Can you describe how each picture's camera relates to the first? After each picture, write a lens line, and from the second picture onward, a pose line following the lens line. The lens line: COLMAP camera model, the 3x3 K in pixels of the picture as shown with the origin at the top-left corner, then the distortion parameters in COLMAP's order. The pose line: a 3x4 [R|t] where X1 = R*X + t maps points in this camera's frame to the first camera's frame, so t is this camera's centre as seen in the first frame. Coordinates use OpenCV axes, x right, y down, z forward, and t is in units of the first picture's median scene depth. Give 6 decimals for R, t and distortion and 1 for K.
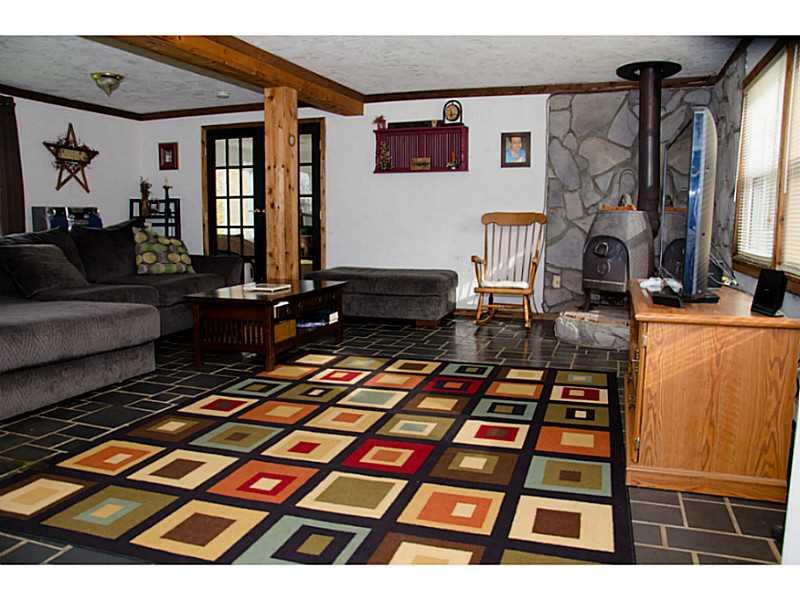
lens RADIAL K [[639.0, 0, 398.4], [0, 639.0, 303.9], [0, 0, 1]] dist [-0.092930, 0.036930]
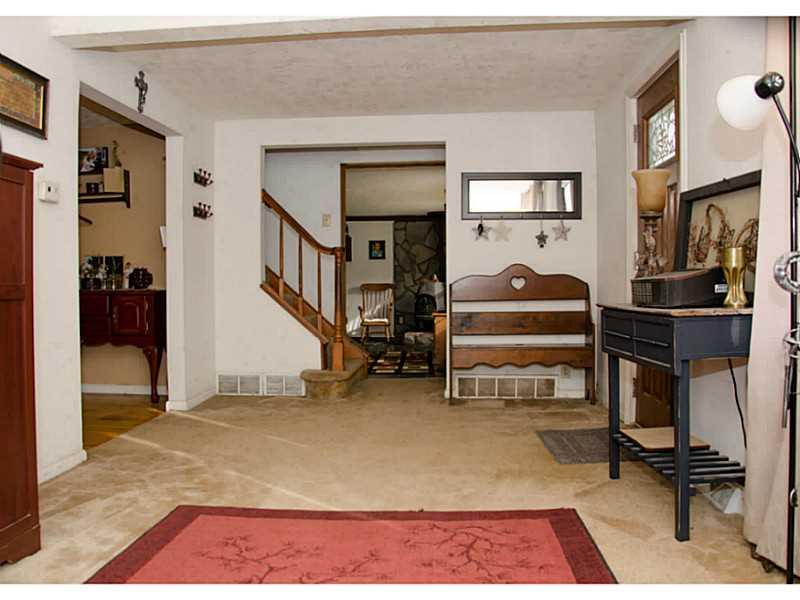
lens RADIAL K [[639.0, 0, 401.2], [0, 639.0, 297.8], [0, 0, 1]] dist [-0.092930, 0.036930]
pose [[0.966356, -0.010857, 0.256981, -0.204742], [0.041617, 0.992544, -0.114564, 0.101645], [-0.253821, 0.121405, 0.959602, -0.712552]]
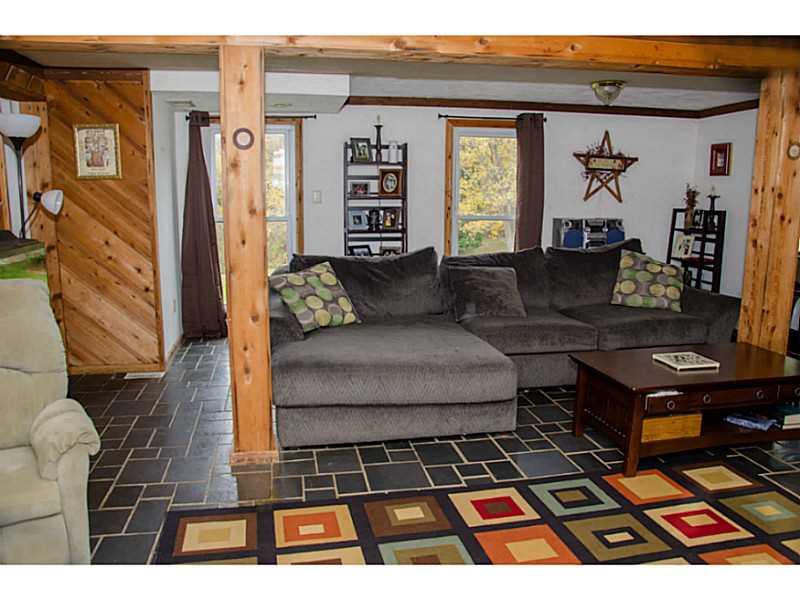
lens RADIAL K [[639.0, 0, 399.6], [0, 639.0, 298.2], [0, 0, 1]] dist [-0.092930, 0.036930]
pose [[0.505220, 0.145581, -0.850623, 0.197571], [-0.116326, 0.988161, 0.100029, -0.109580], [0.855115, 0.048413, 0.516174, 0.273394]]
